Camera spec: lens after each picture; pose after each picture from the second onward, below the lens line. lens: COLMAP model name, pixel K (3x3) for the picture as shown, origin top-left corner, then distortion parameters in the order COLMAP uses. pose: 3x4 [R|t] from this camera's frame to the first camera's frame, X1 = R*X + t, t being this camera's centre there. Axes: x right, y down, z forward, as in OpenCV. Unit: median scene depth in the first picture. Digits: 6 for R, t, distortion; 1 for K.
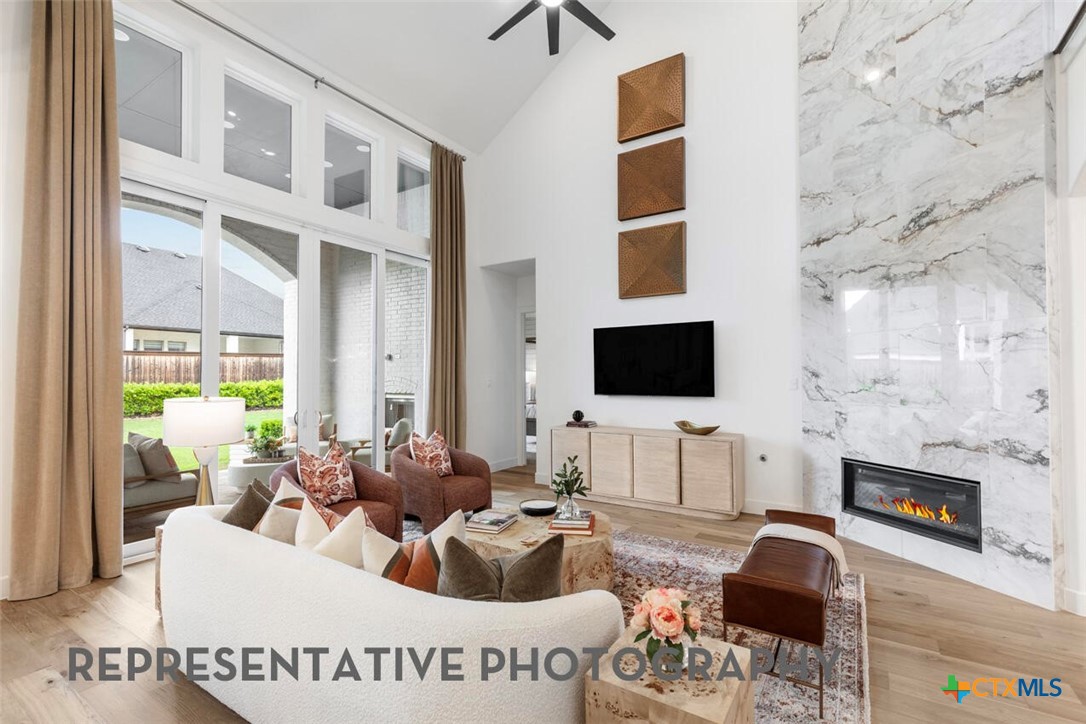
lens RADIAL K [[496.0, 0, 559.9], [0, 496.0, 352.9], [0, 0, 1]] dist [-0.002246, -0.000153]
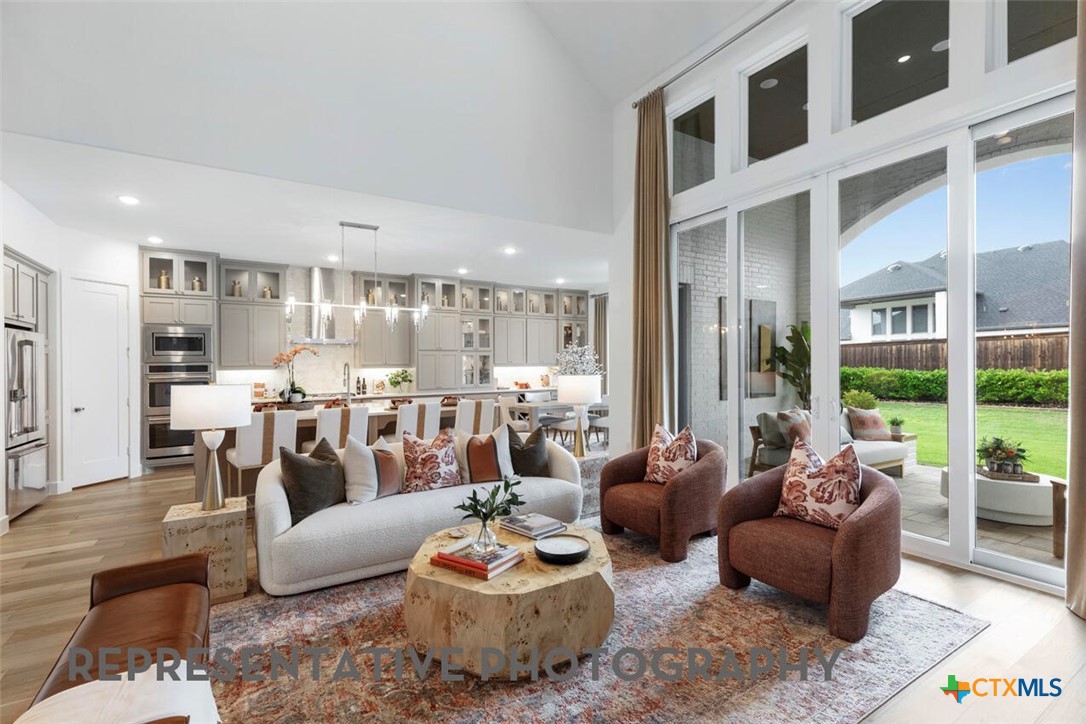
lens RADIAL K [[483.3, 0, 545.4], [0, 483.3, 361.0], [0, 0, 1]] dist [0.005806, 0.000030]
pose [[-0.439913, -0.005139, -0.898026, 0.436201], [0.052457, 0.998129, -0.031409, 0.056442], [0.896507, -0.060925, -0.438820, 0.990370]]
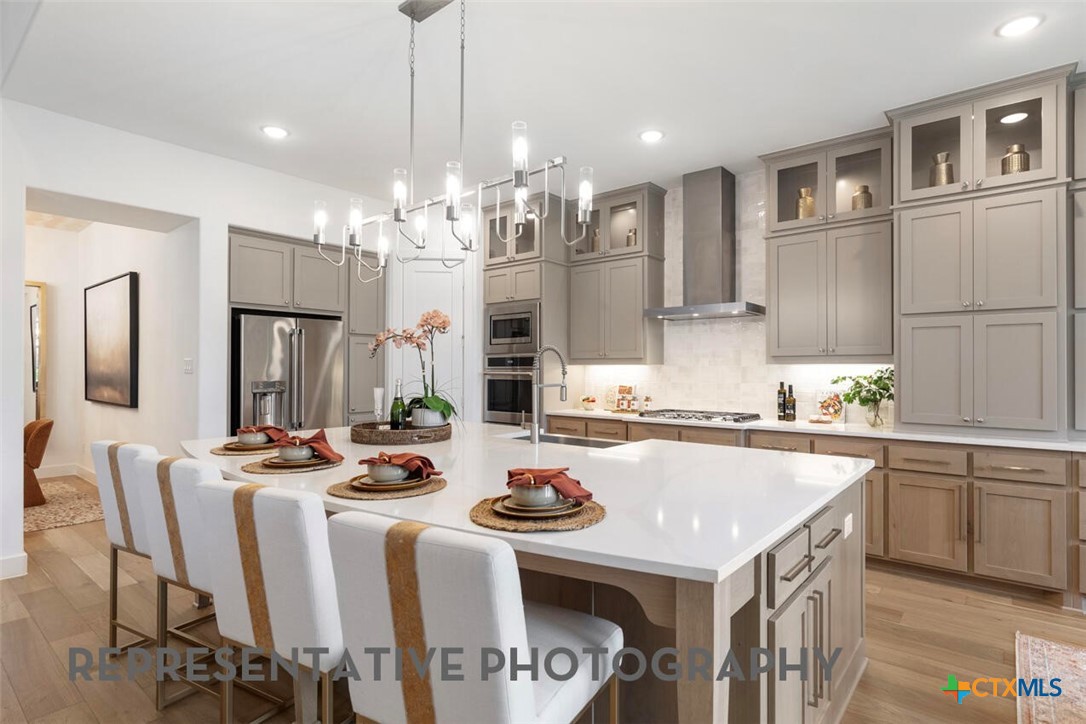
lens RADIAL K [[552.4, 0, 571.4], [0, 552.4, 362.8], [0, 0, 1]] dist [0.002293, 0.000157]
pose [[-0.994063, -0.001827, 0.108790, -0.605131], [-0.008006, 0.998377, -0.056392, 0.045403], [-0.108510, -0.056928, -0.992464, 0.573302]]
